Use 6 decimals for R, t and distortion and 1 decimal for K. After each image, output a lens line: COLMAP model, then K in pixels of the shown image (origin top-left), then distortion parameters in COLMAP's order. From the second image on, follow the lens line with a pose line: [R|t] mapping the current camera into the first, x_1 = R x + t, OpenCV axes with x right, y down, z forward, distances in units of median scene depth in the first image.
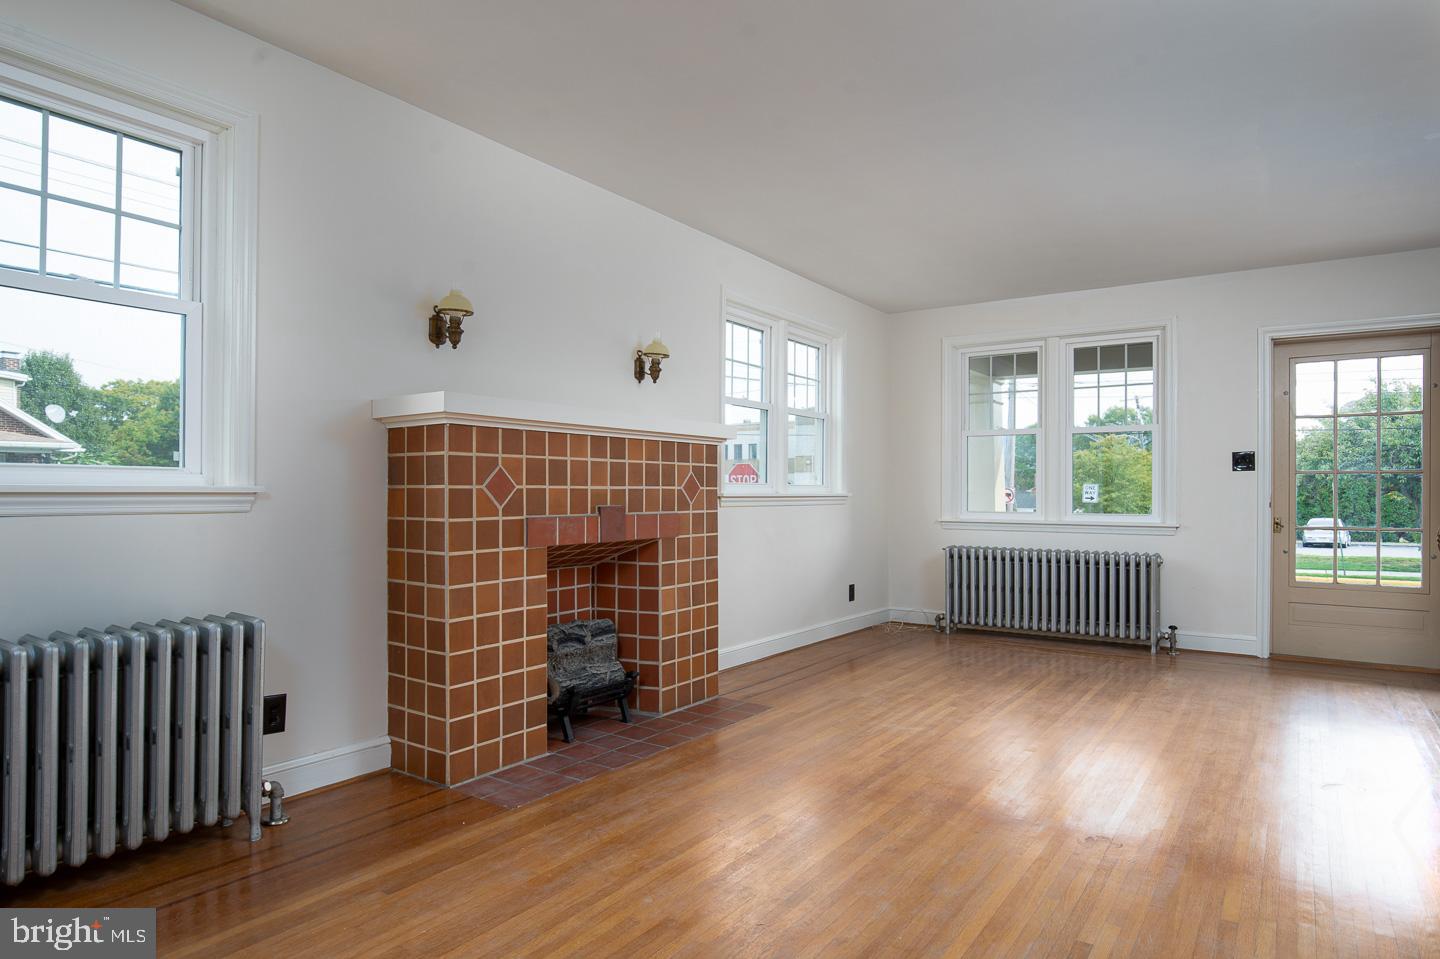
lens RADIAL K [[855.2, 0, 720.0], [0, 855.2, 479.5], [0, 0, 1]] dist [-0.011514, 0.001430]
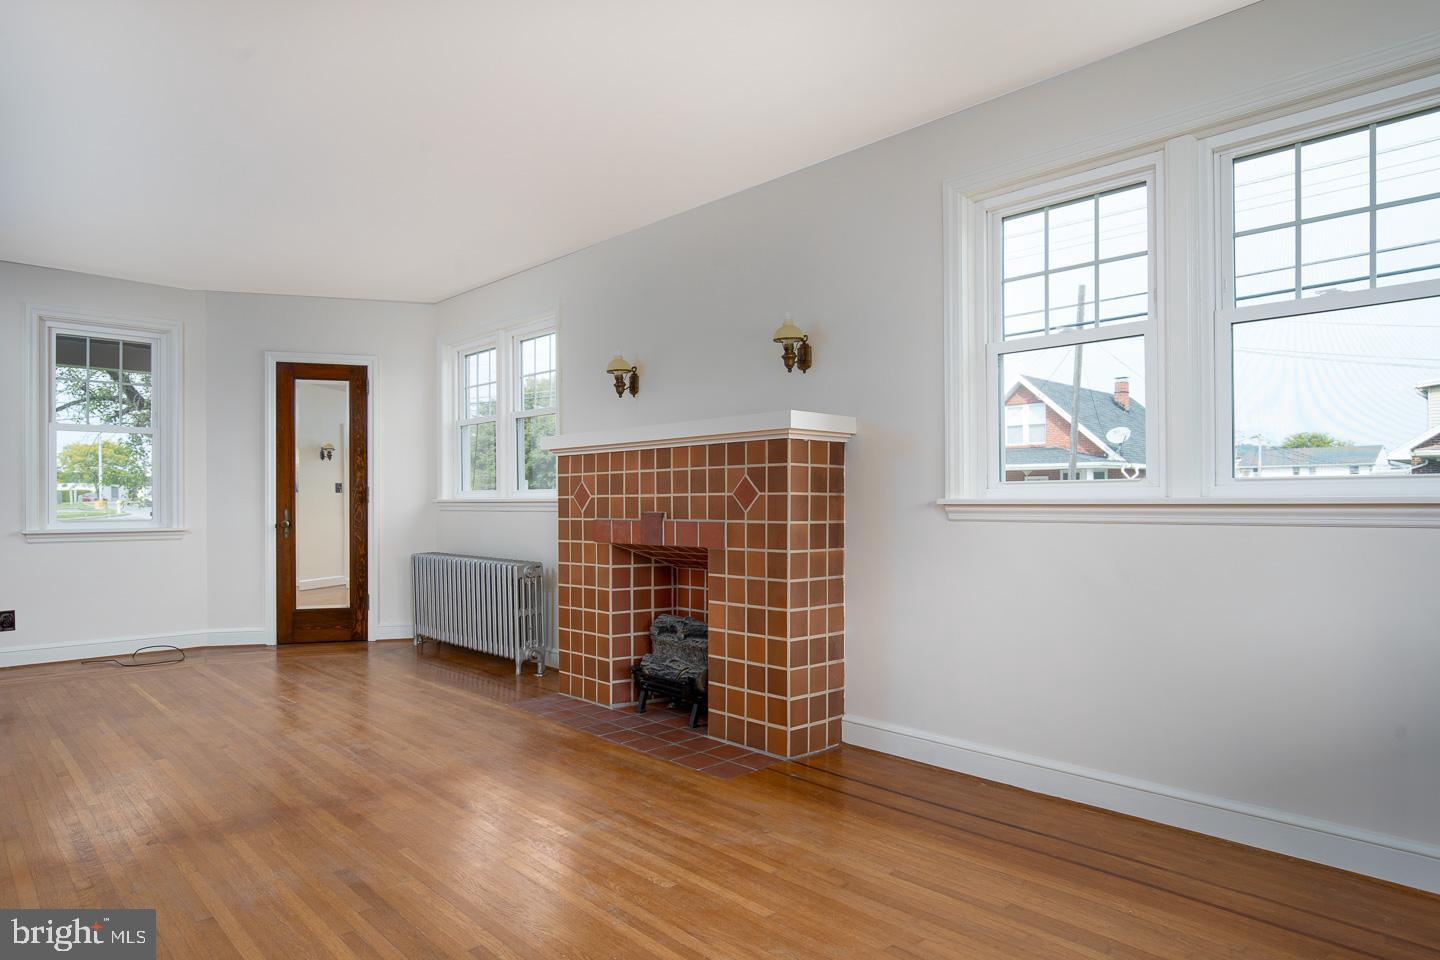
lens RADIAL K [[855.2, 0, 720.0], [0, 855.2, 480.0], [0, 0, 1]] dist [-0.011514, 0.001430]
pose [[-0.210016, -0.030336, -0.977227, 0.879601], [0.015227, 0.999296, -0.034293, 0.027198], [0.977579, -0.022082, -0.209406, 1.249346]]
